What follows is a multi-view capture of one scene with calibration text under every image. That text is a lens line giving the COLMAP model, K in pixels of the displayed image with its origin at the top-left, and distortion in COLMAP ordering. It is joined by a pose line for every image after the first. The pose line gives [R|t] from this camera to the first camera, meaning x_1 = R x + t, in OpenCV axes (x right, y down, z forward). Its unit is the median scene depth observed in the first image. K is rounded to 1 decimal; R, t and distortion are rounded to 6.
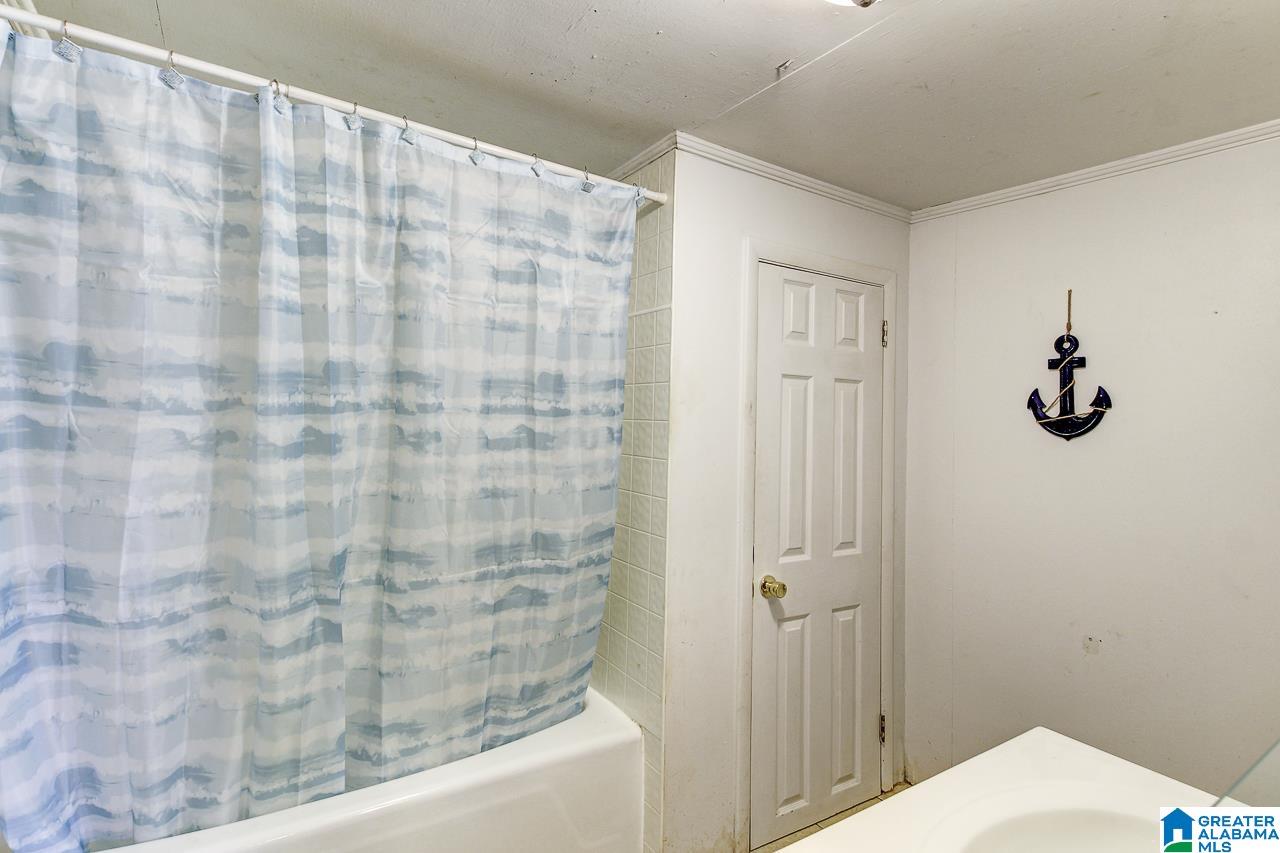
lens RADIAL K [[597.3, 0, 639.0], [0, 597.3, 409.8], [0, 0, 1]] dist [0.001571, -0.000016]
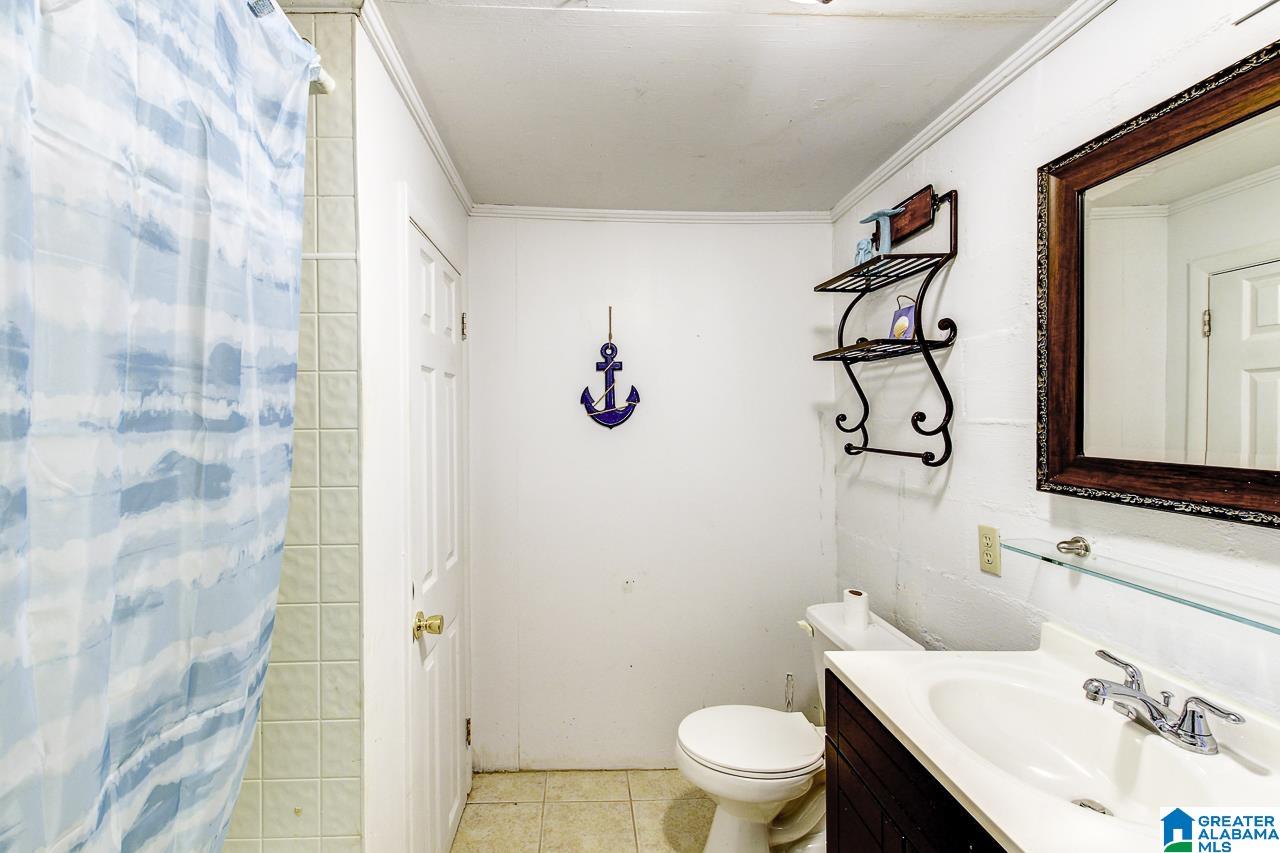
lens RADIAL K [[589.1, 0, 614.1], [0, 589.1, 426.1], [0, 0, 1]] dist [0.013170, -0.011516]
pose [[0.529836, -0.043157, 0.847002, -0.367251], [0.007991, 0.998914, 0.045899, -0.012526], [-0.848063, -0.017550, 0.529605, 0.413227]]
